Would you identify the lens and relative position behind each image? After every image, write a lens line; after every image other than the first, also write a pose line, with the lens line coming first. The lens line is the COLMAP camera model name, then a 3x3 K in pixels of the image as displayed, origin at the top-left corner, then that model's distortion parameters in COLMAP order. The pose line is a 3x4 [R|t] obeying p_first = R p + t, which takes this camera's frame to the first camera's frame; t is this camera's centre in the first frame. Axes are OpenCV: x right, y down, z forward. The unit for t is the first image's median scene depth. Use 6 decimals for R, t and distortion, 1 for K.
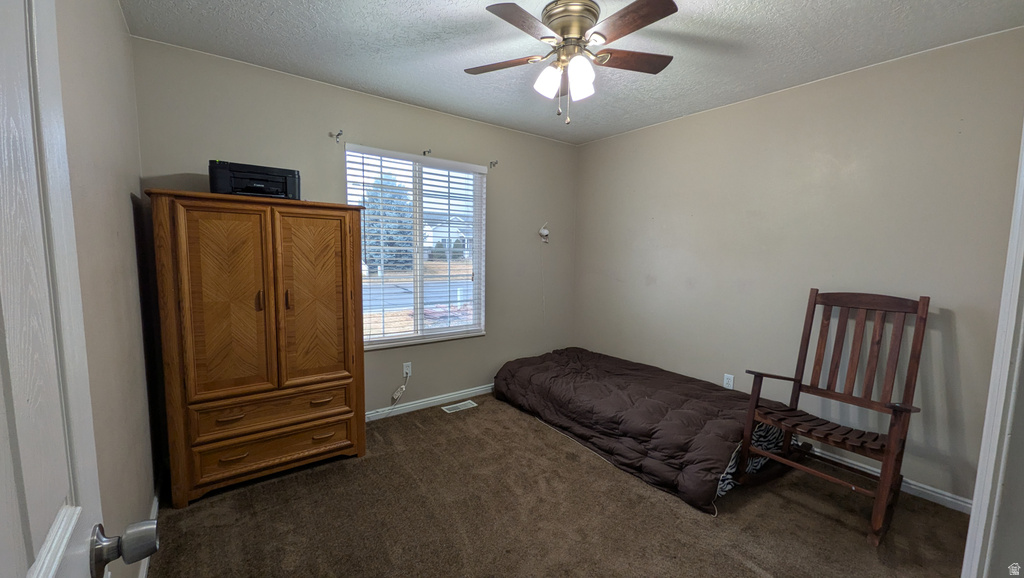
lens RADIAL K [[398.7, 0, 512.9], [0, 398.7, 290.3], [0, 0, 1]] dist [0.000592, 0.000118]
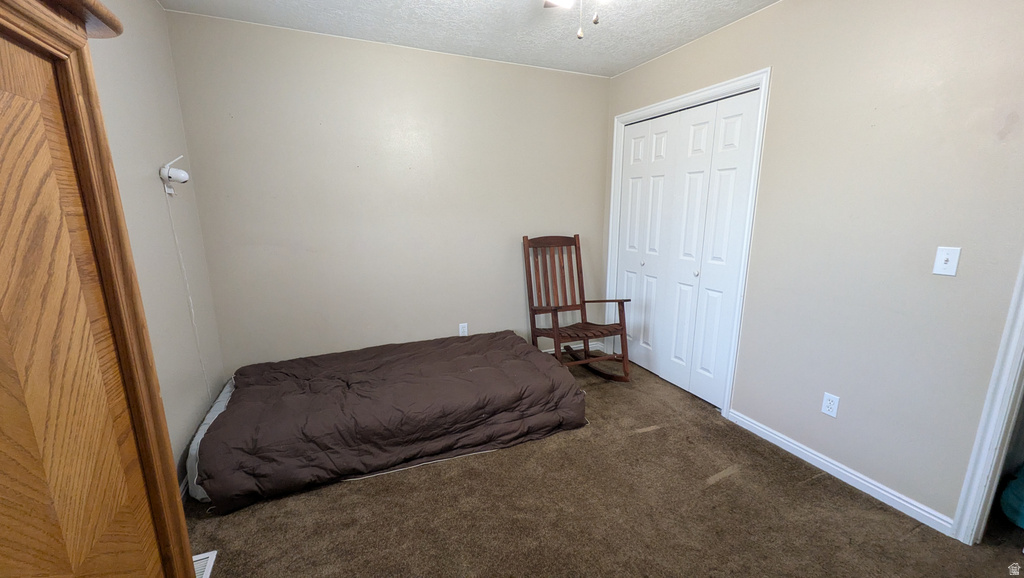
lens RADIAL K [[398.7, 0, 512.9], [0, 398.7, 290.3], [0, 0, 1]] dist [0.000592, 0.000118]
pose [[0.233590, -0.213502, 0.948606, -0.473048], [0.100507, 0.975671, 0.194844, -0.080264], [-0.967127, 0.049827, 0.249366, 0.654839]]
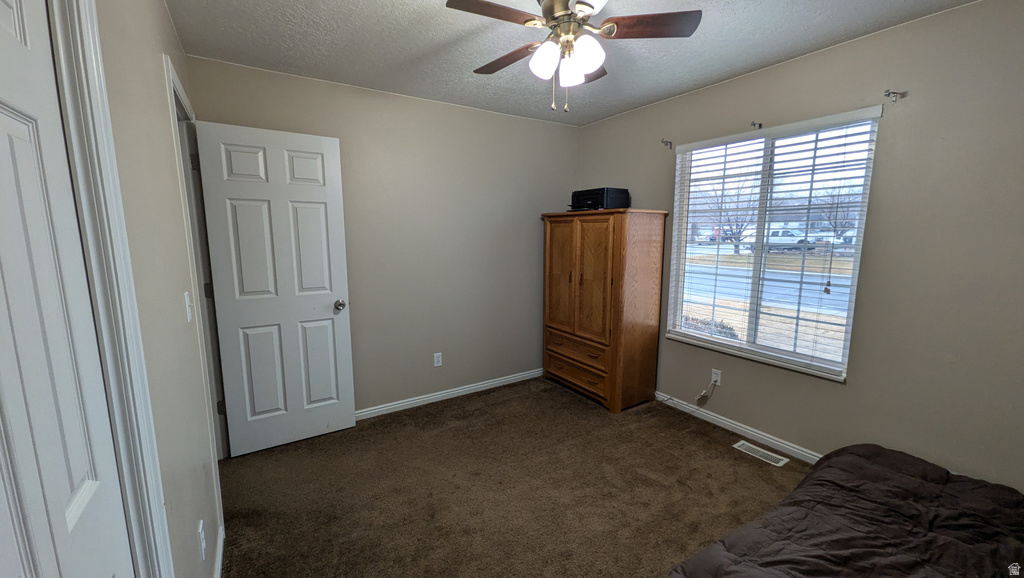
lens RADIAL K [[398.7, 0, 512.9], [0, 398.7, 290.3], [0, 0, 1]] dist [0.000592, 0.000118]
pose [[-0.070784, 0.128190, -0.989220, 0.748340], [-0.096145, 0.986214, 0.134681, -0.087019], [0.992847, 0.104642, -0.057483, 0.665890]]
